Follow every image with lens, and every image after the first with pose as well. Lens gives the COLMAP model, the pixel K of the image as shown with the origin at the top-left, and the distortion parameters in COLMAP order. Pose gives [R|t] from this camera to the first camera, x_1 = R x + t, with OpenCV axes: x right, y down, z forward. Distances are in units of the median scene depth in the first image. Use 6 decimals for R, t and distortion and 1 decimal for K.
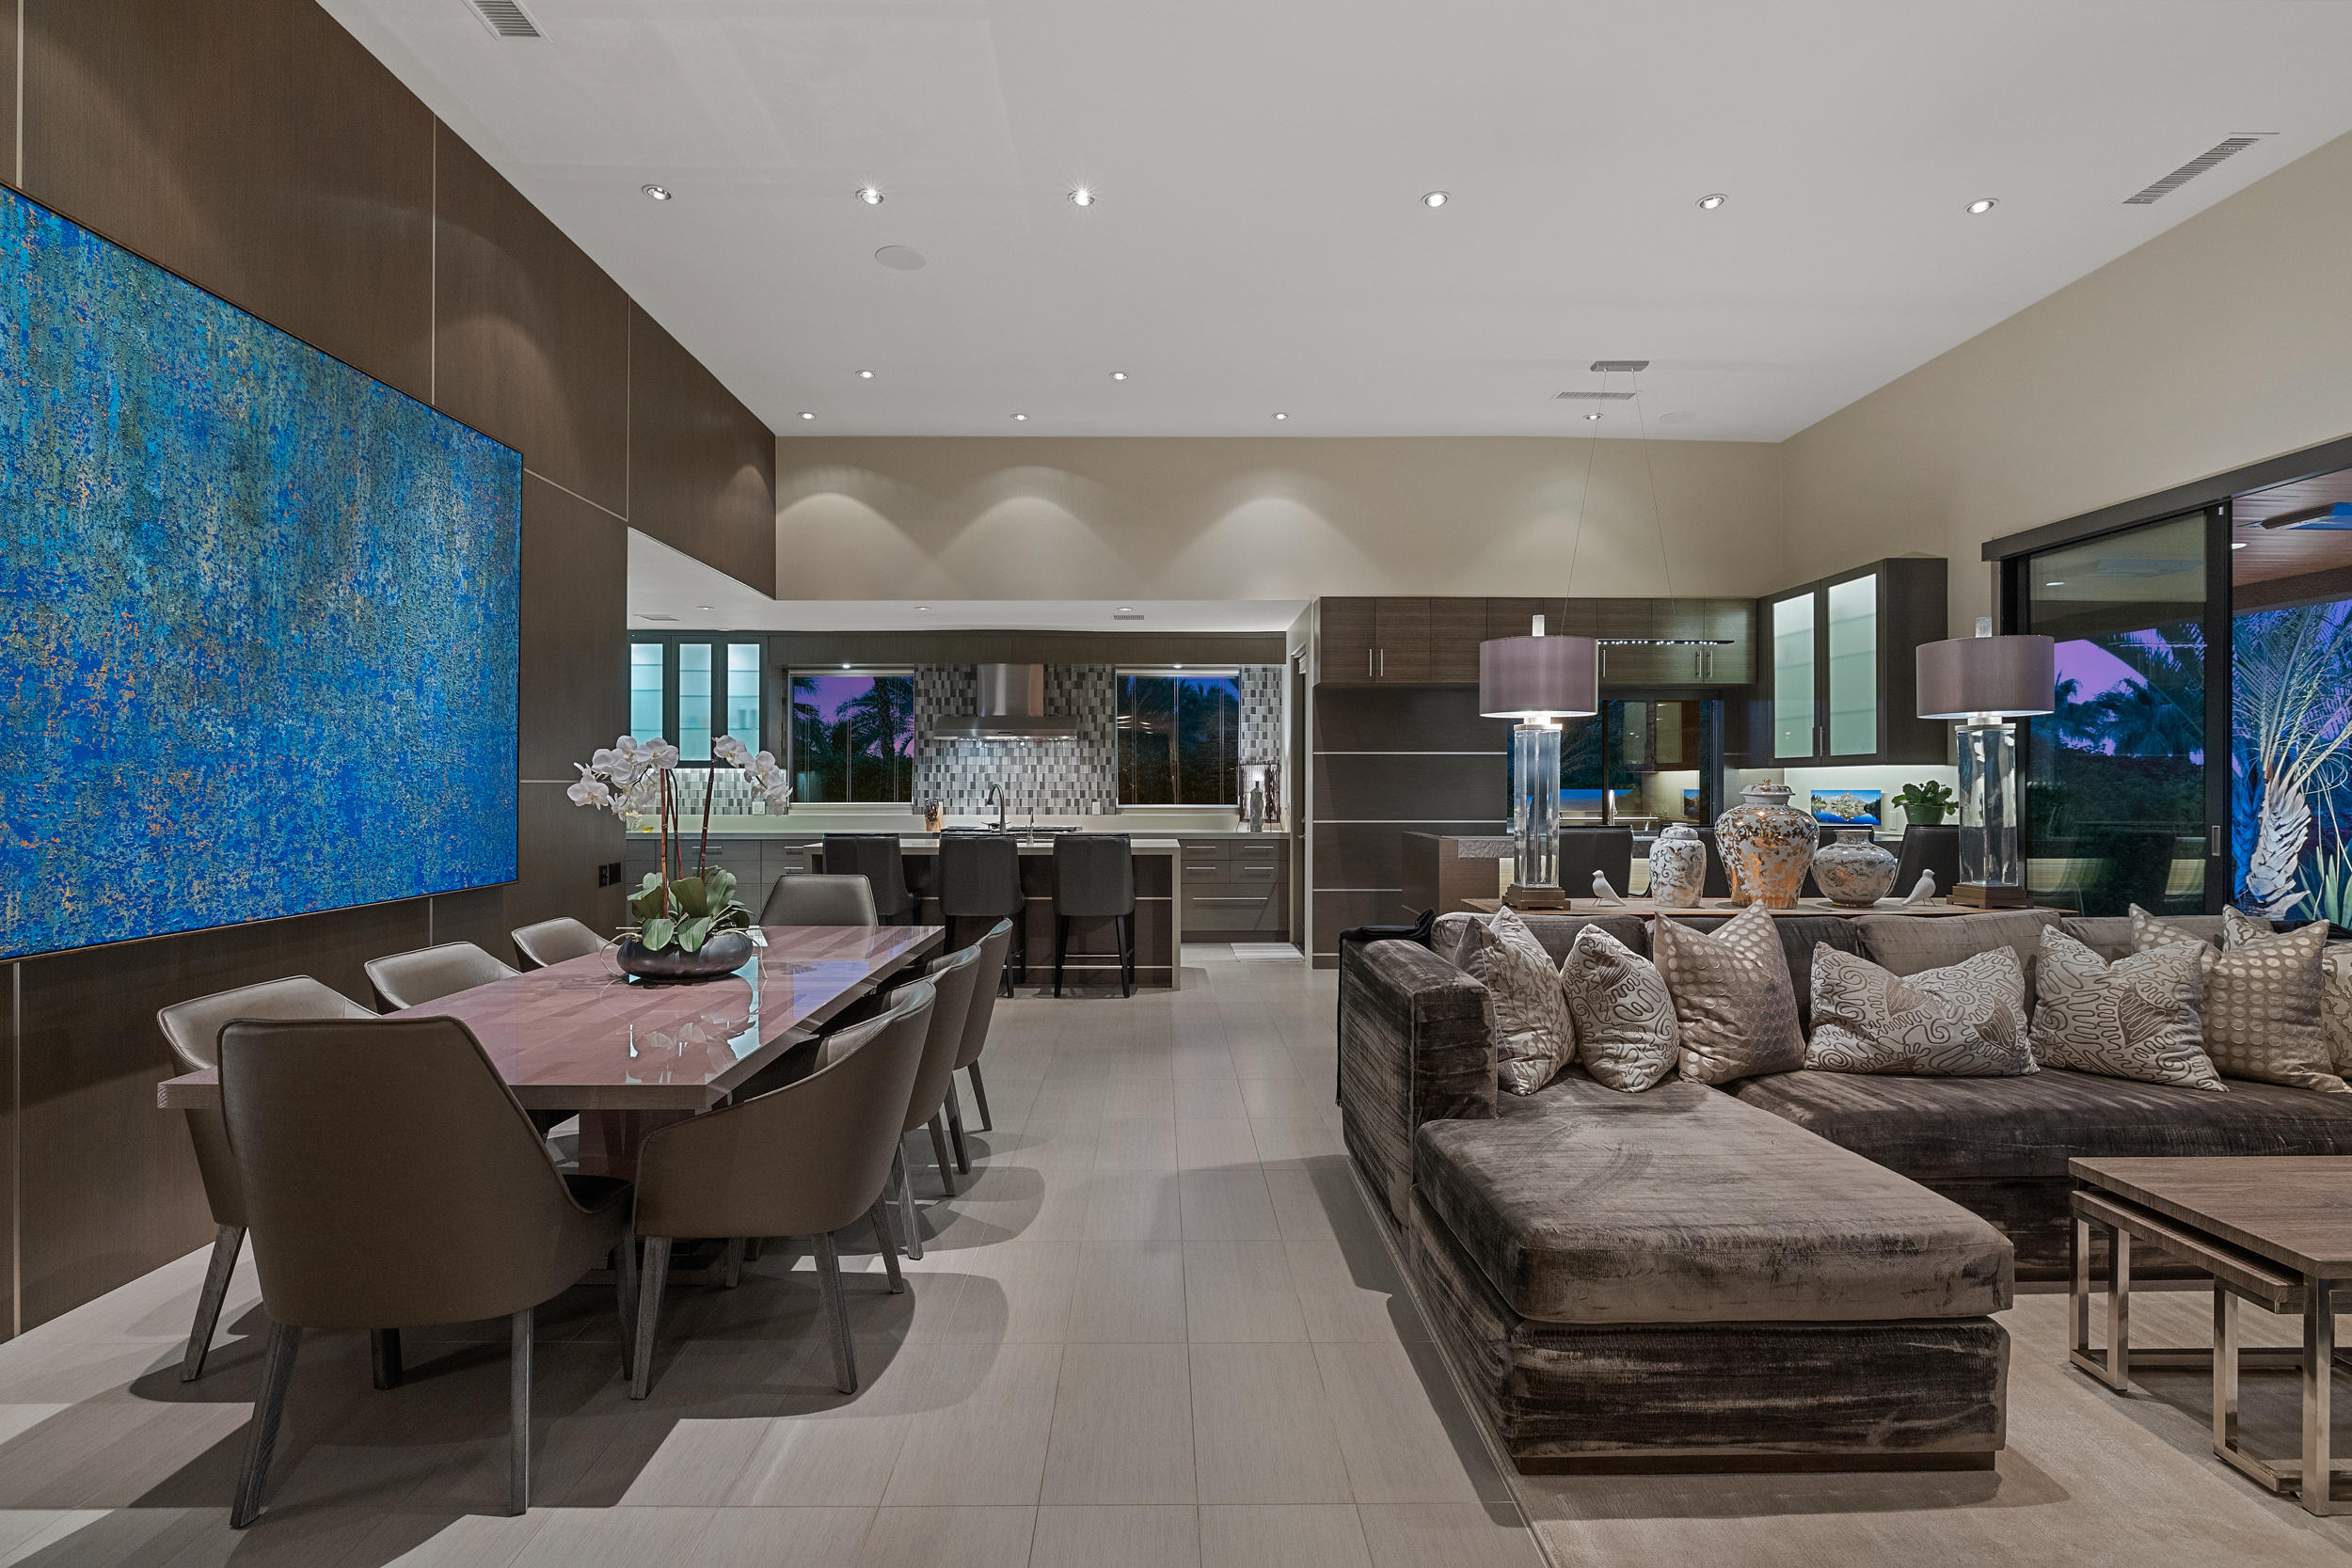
lens RADIAL K [[1097.1, 0, 1170.6], [0, 1097.1, 780.3], [0, 0, 1]] dist [-0.005562, 0.000283]
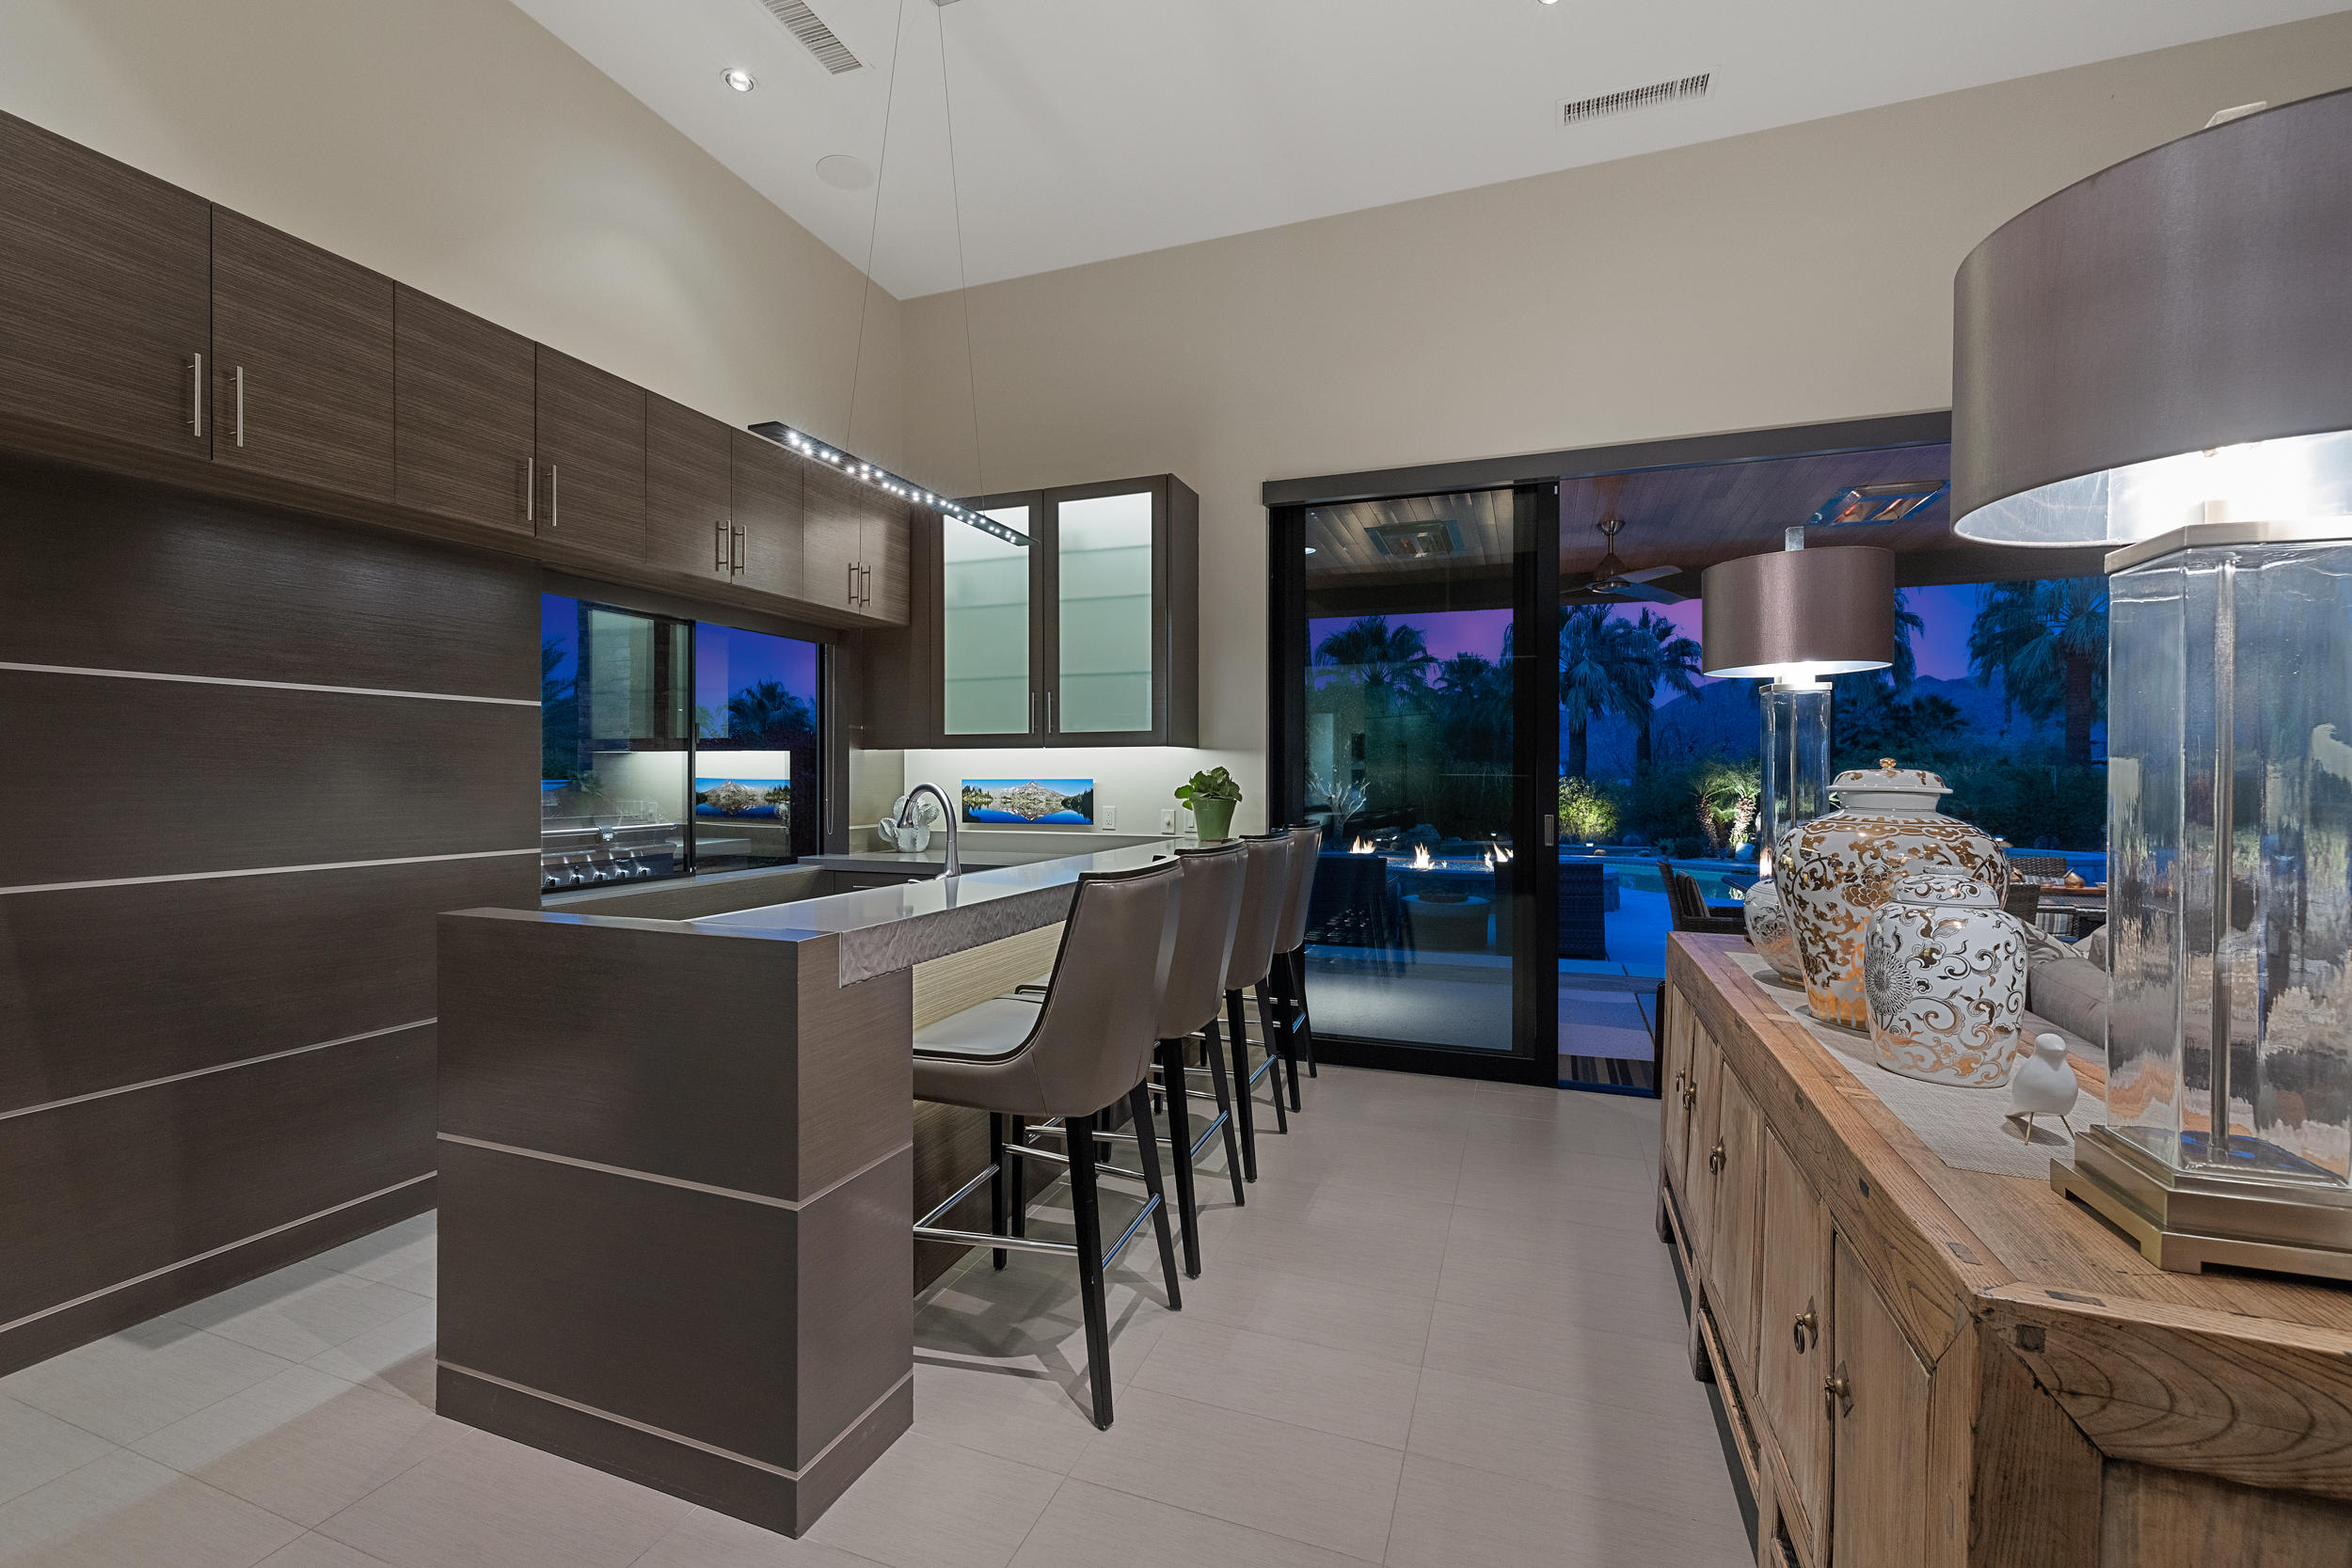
lens RADIAL K [[980.2, 0, 1172.3], [0, 980.2, 783.1], [0, 0, 1]] dist [0.000481, -0.000716]
pose [[0.363363, -0.008731, 0.931607, 0.019101], [-0.005043, 0.999923, 0.011338, 0.003898], [-0.931634, -0.008818, 0.363291, 0.774884]]
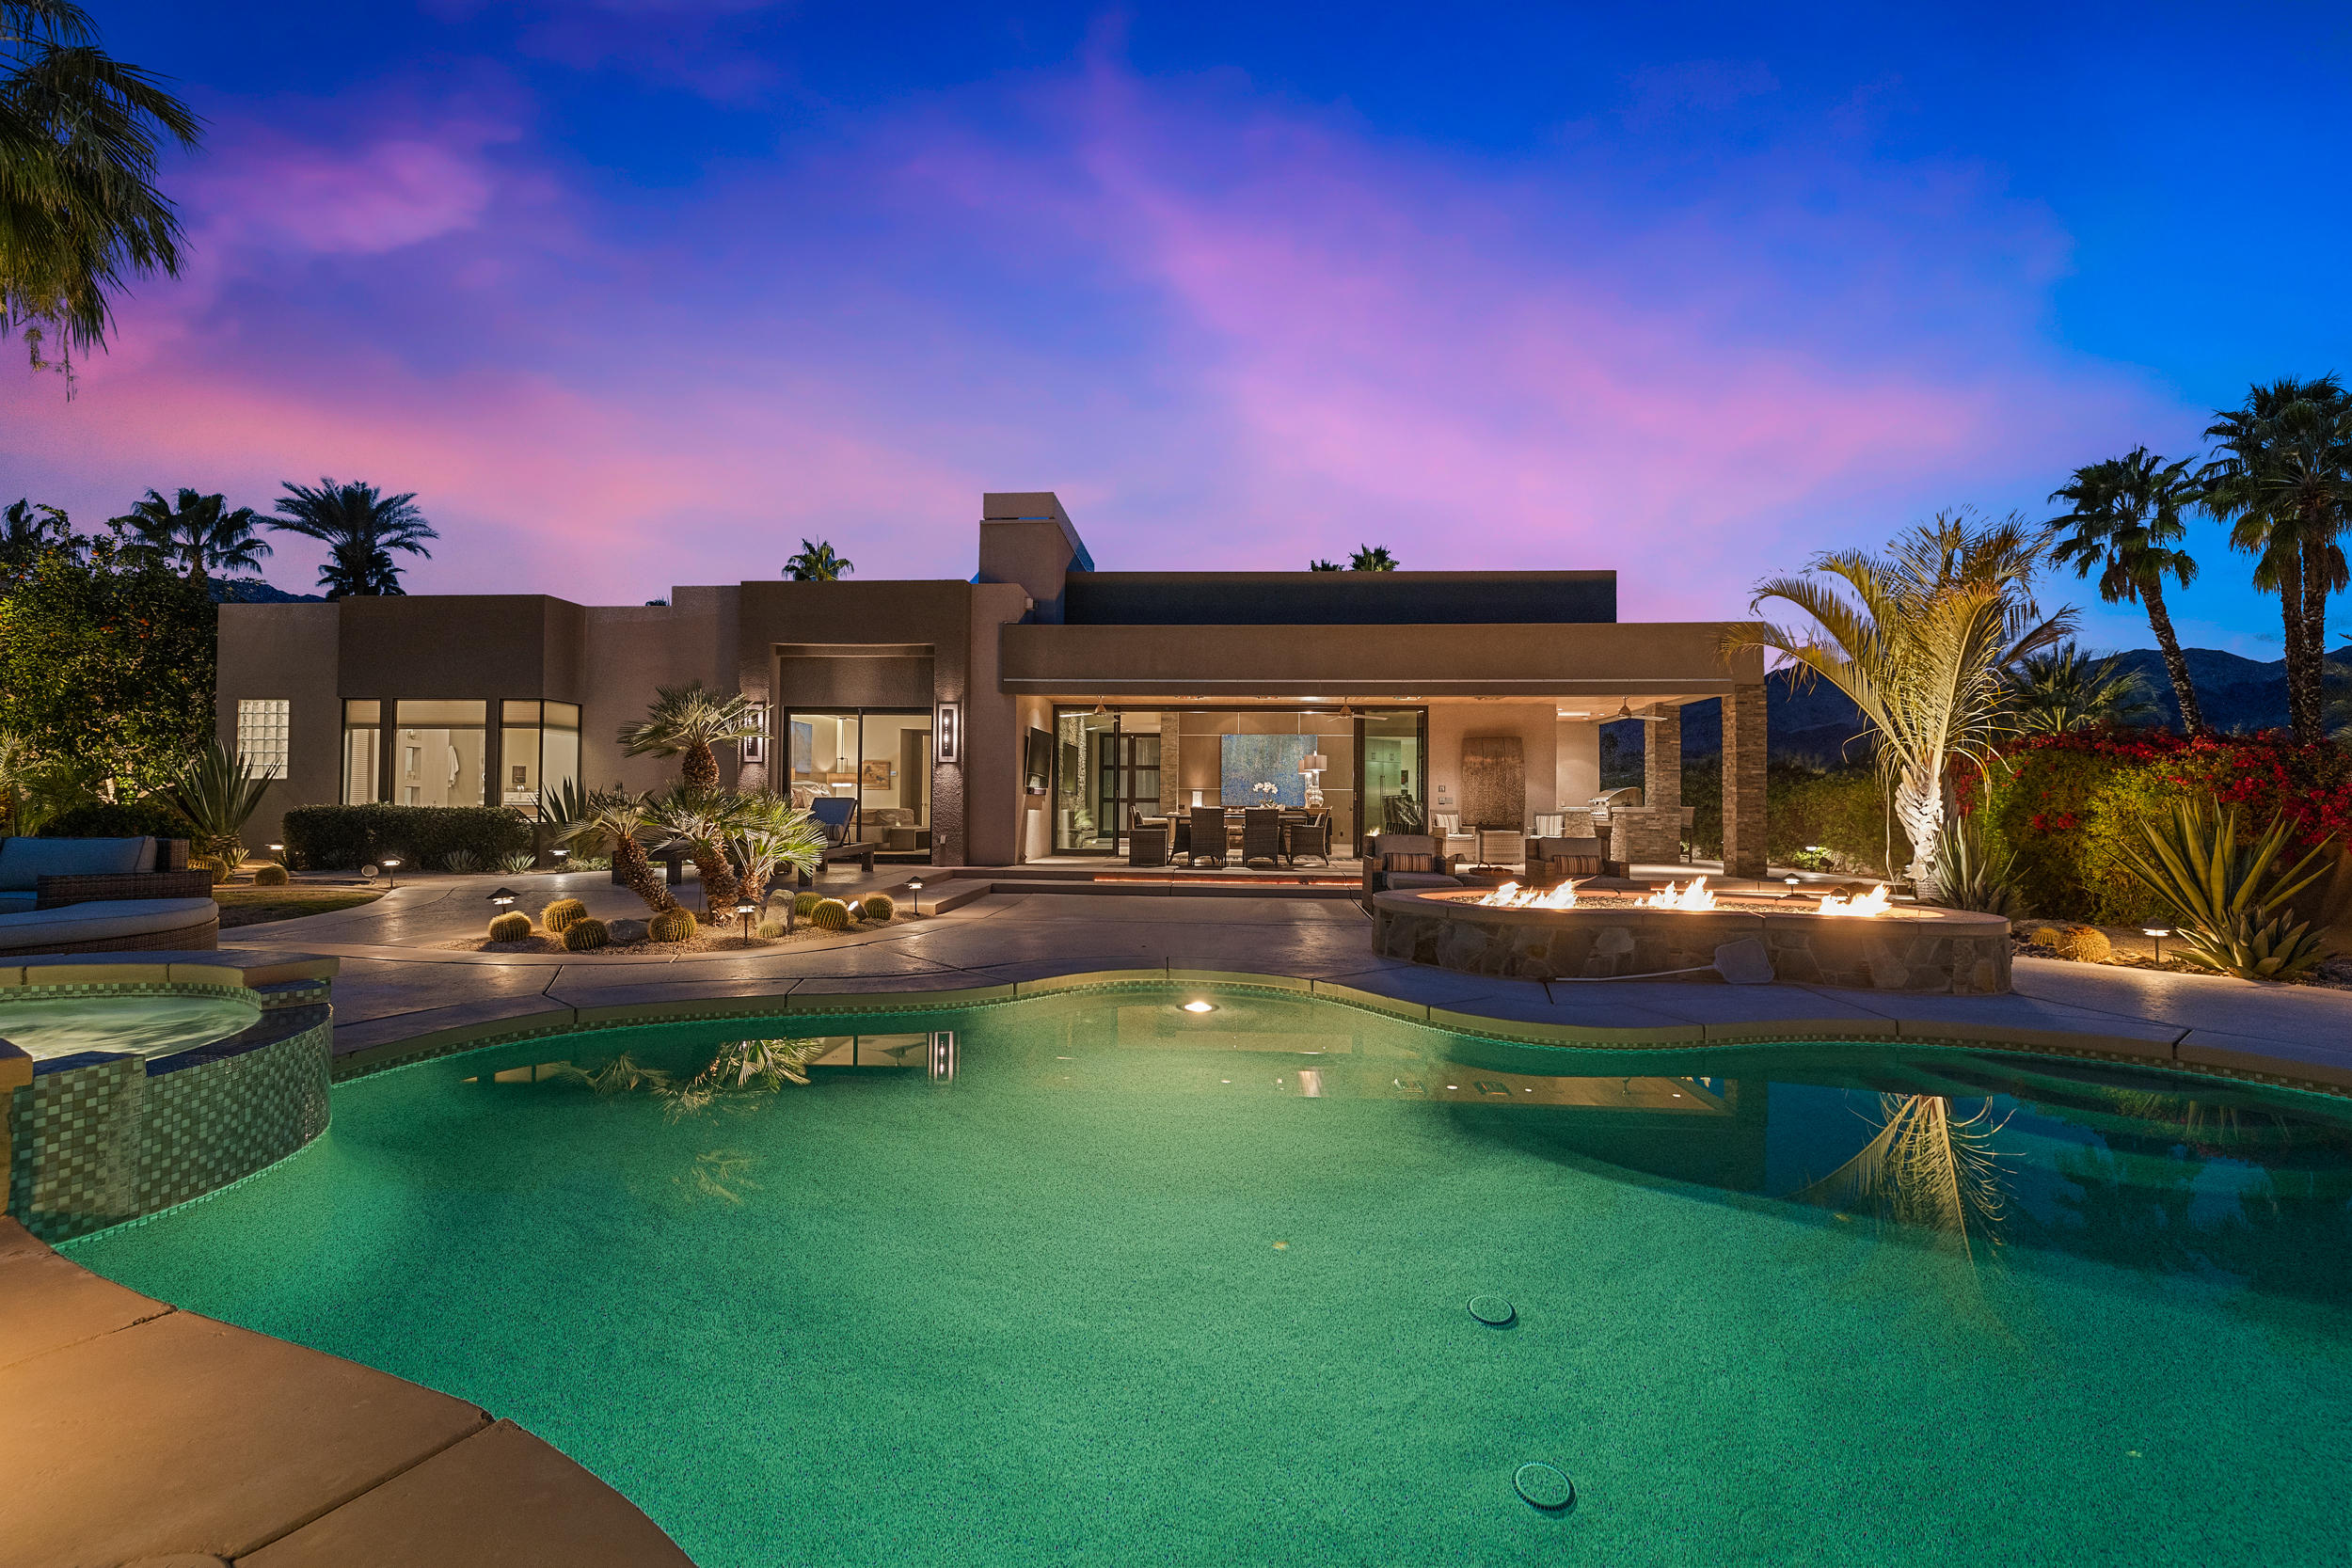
lens RADIAL K [[992.2, 0, 1165.3], [0, 992.2, 781.6], [0, 0, 1]] dist [0.000916, 0.000273]
pose [[-0.085035, -0.027980, -0.995985, 3.613836], [-0.005526, 0.999603, -0.027610, 0.082715], [0.996363, 0.003156, -0.085156, 0.476027]]
